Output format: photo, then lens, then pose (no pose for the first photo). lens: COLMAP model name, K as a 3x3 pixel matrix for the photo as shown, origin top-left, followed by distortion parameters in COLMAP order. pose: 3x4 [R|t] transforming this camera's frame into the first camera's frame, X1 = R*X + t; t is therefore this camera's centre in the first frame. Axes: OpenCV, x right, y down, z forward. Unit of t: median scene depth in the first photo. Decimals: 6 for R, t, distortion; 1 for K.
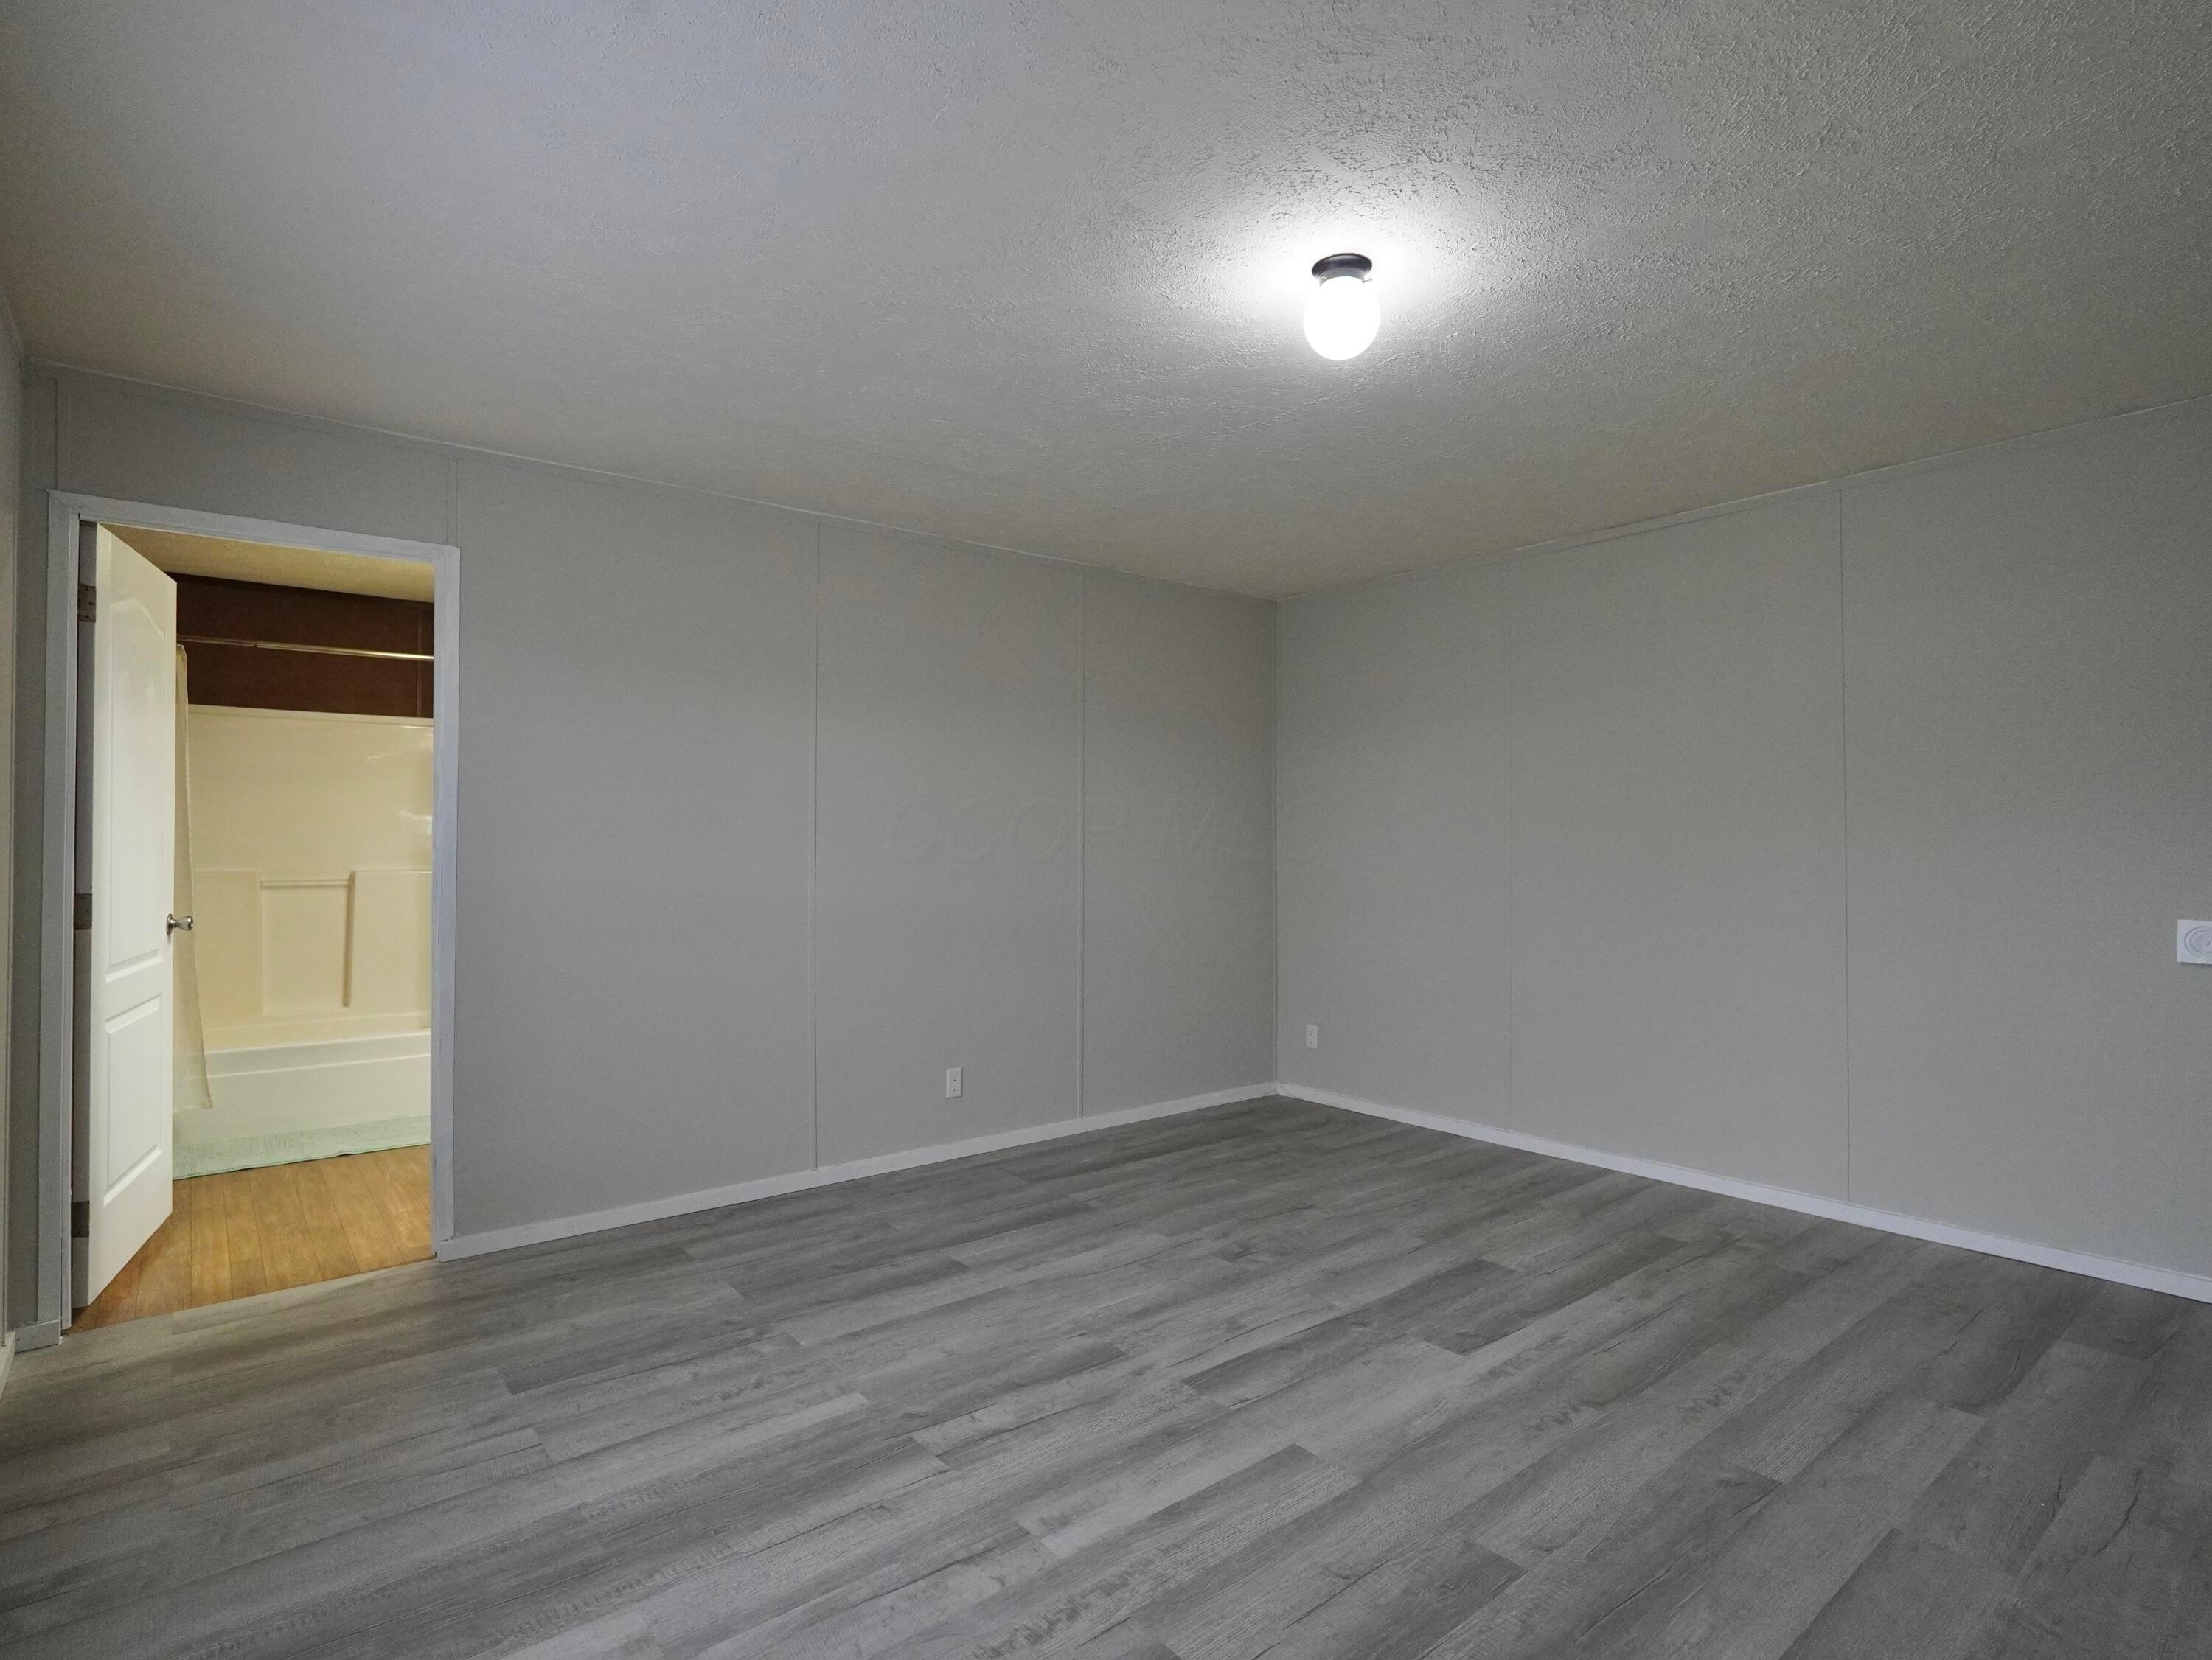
lens RADIAL K [[1145.0, 0, 1106.0], [0, 1145.0, 830.0], [0, 0, 1]] dist [-0.025929, 0.014690]
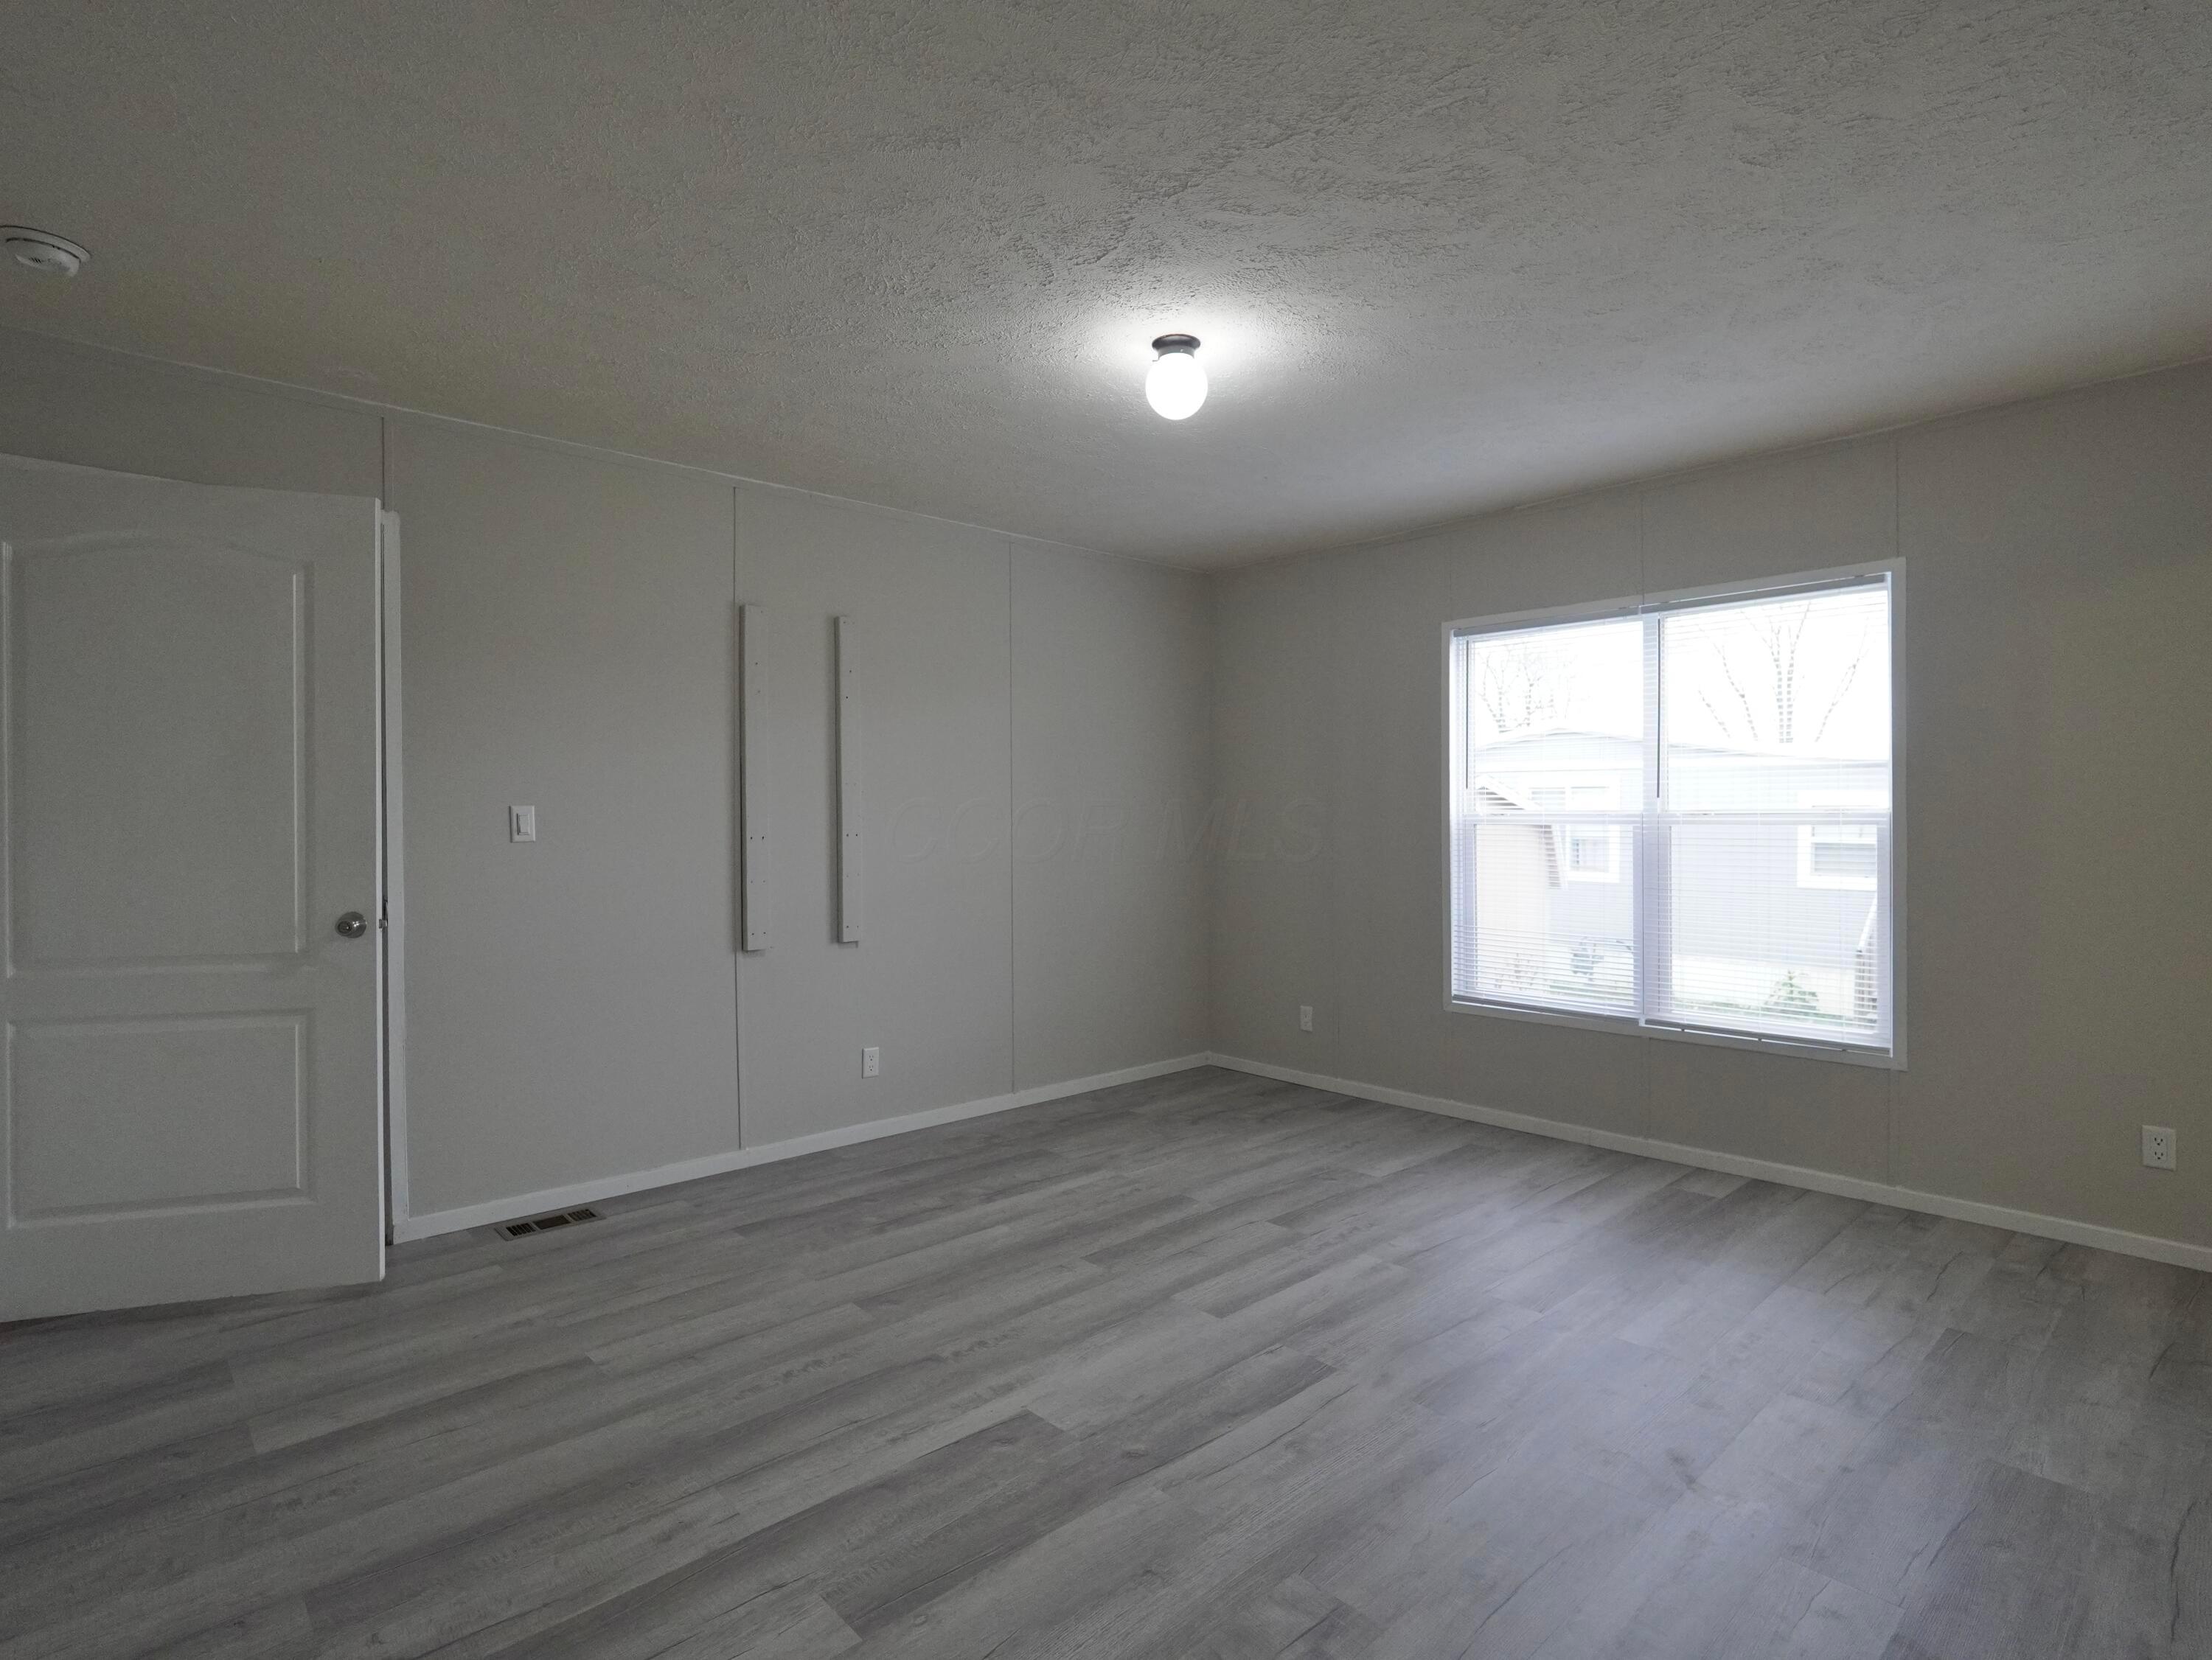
lens RADIAL K [[1145.0, 0, 1106.0], [0, 1145.0, 830.0], [0, 0, 1]] dist [-0.025929, 0.014690]
pose [[-0.998058, 0.009780, -0.061514, 0.327917], [0.008798, 0.999830, 0.016212, 0.006940], [0.061662, 0.015640, -0.997975, 2.014338]]
